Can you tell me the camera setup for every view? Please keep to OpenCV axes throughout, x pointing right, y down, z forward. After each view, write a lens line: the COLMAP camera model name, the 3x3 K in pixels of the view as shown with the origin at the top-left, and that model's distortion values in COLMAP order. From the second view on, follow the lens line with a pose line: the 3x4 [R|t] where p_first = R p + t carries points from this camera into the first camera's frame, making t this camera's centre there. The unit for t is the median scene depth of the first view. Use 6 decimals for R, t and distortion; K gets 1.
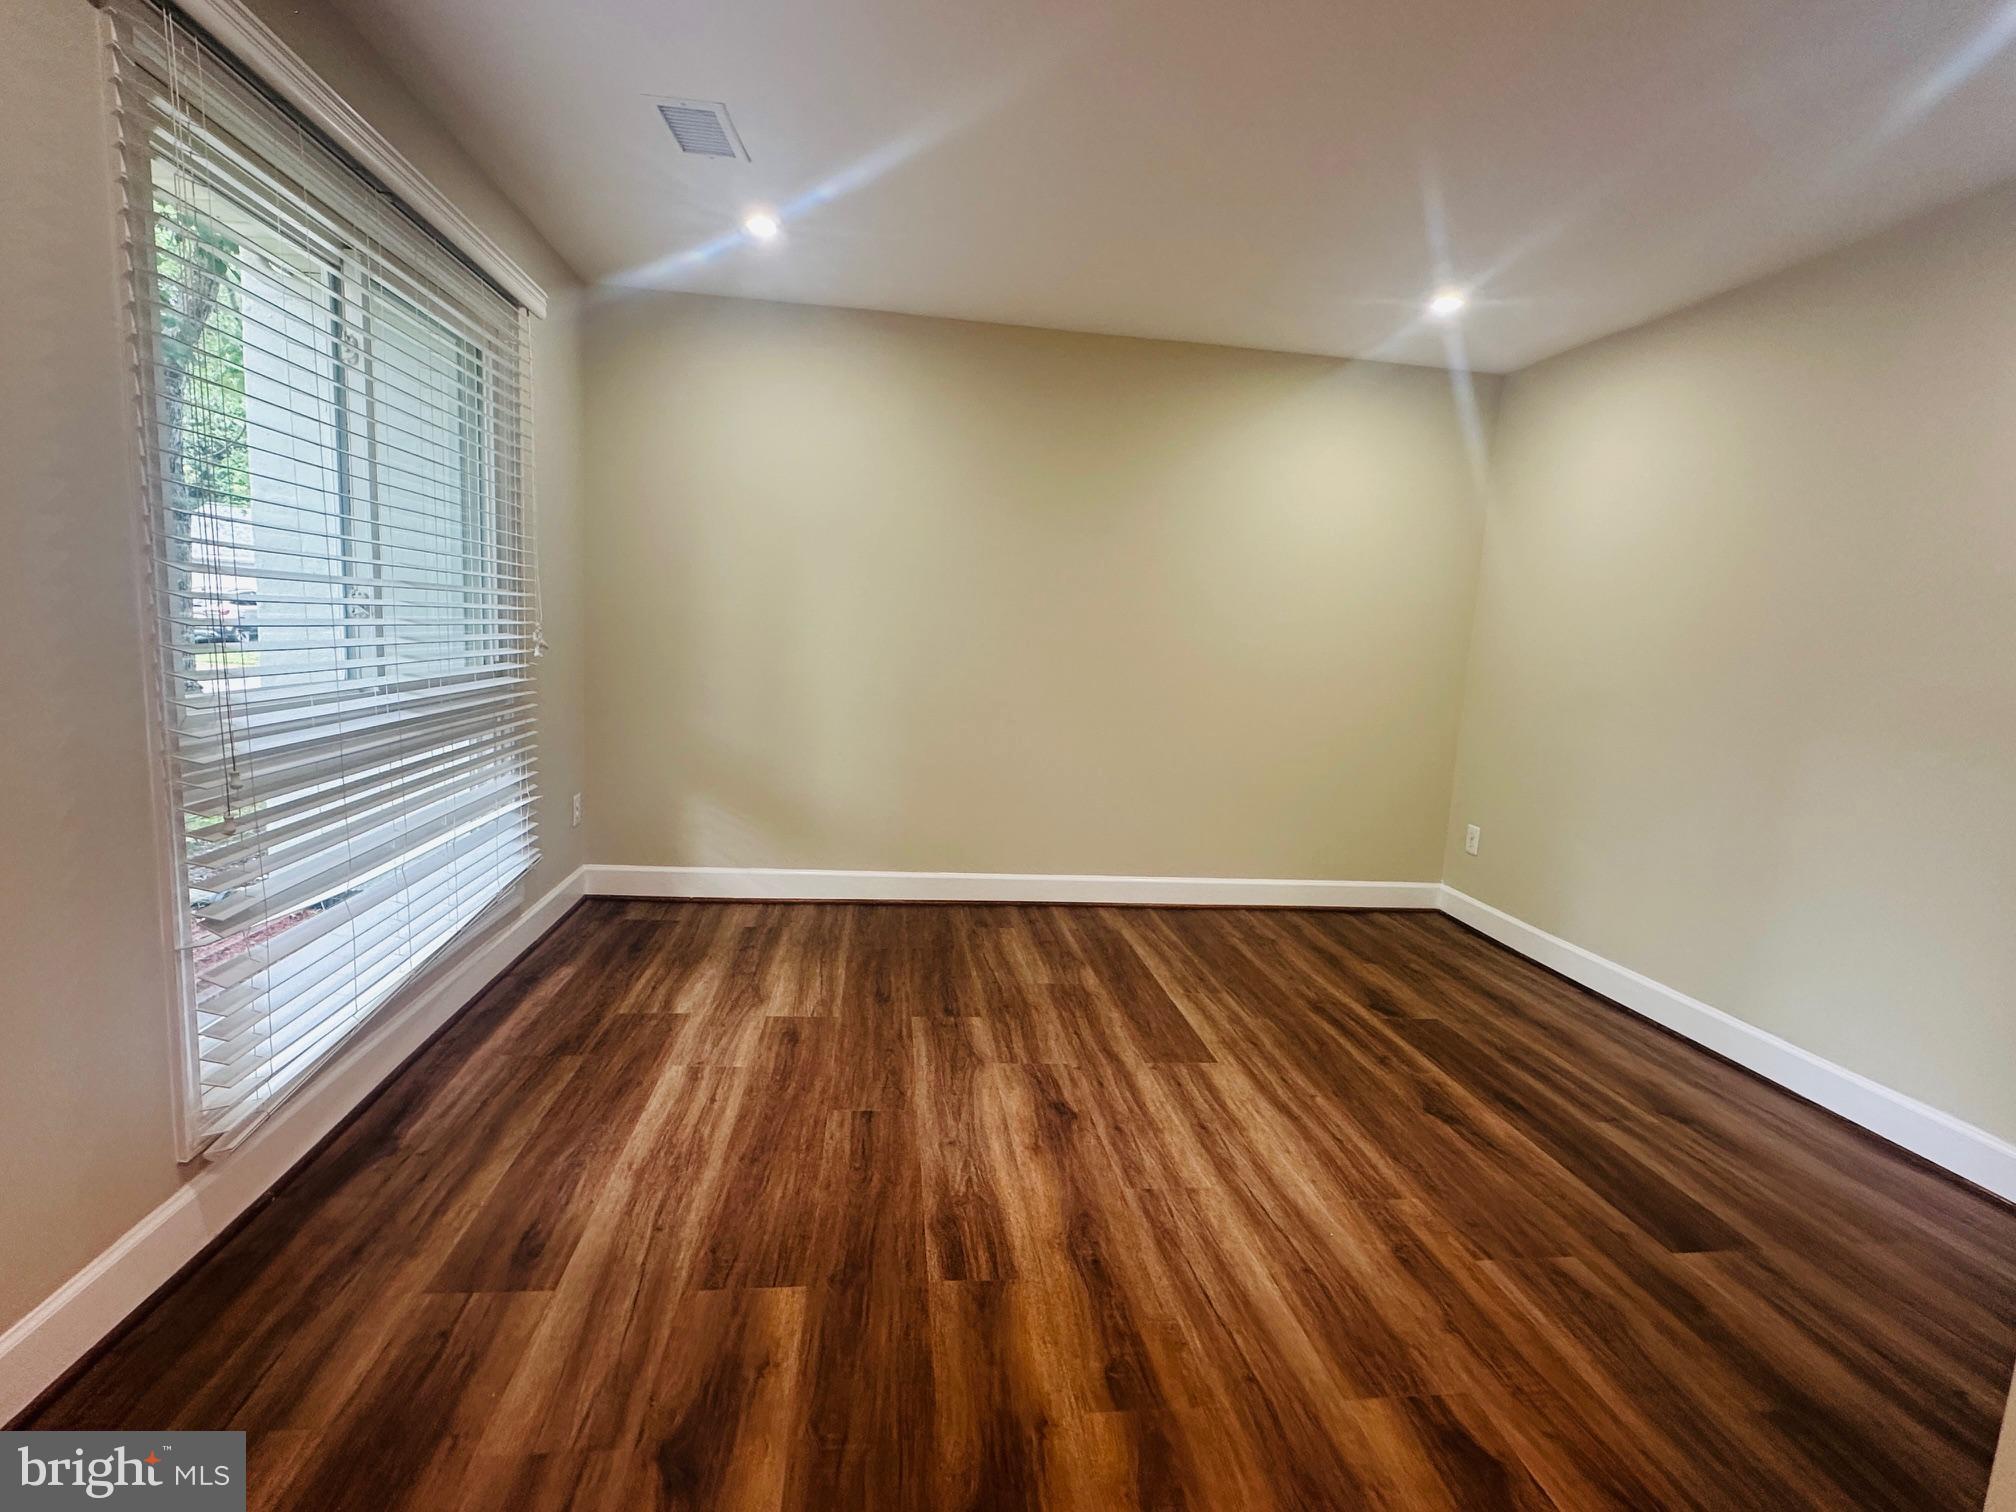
lens RADIAL K [[949.5, 0, 1006.8], [0, 949.5, 748.5], [0, 0, 1]] dist [-0.002364, 0.000672]
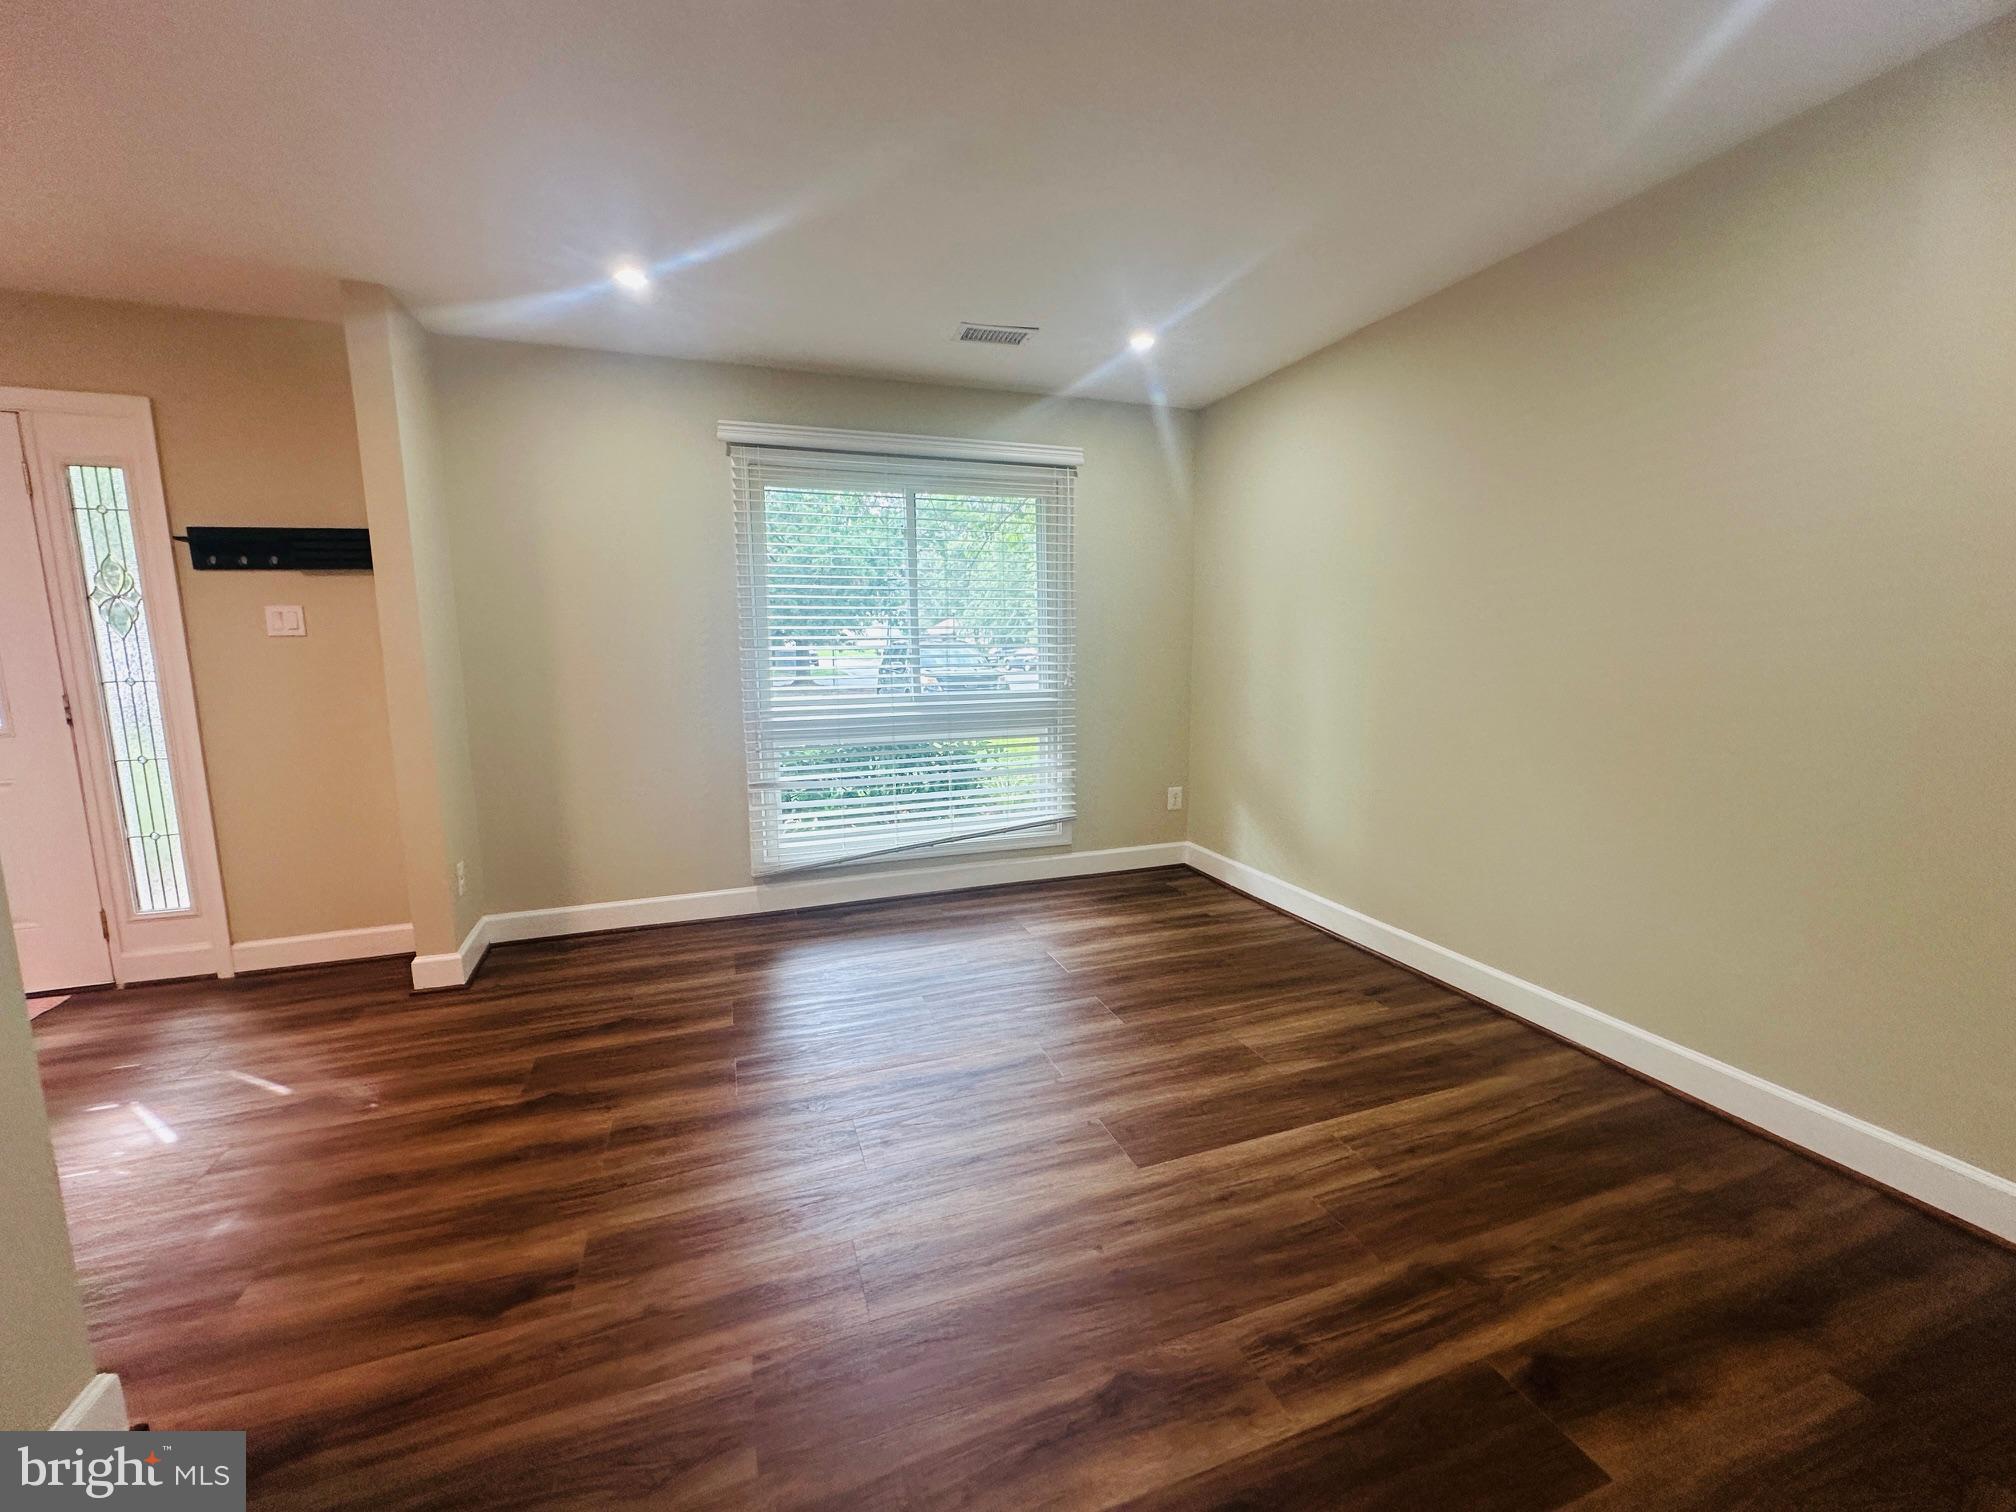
lens RADIAL K [[803.3, 0, 1006.5], [0, 803.3, 765.0], [0, 0, 1]] dist [-0.002379, 0.000941]
pose [[0.208569, 0.087268, -0.974106, 0.738954], [-0.098879, 0.992789, 0.067770, -0.044167], [0.972996, 0.082184, 0.215694, 0.623706]]
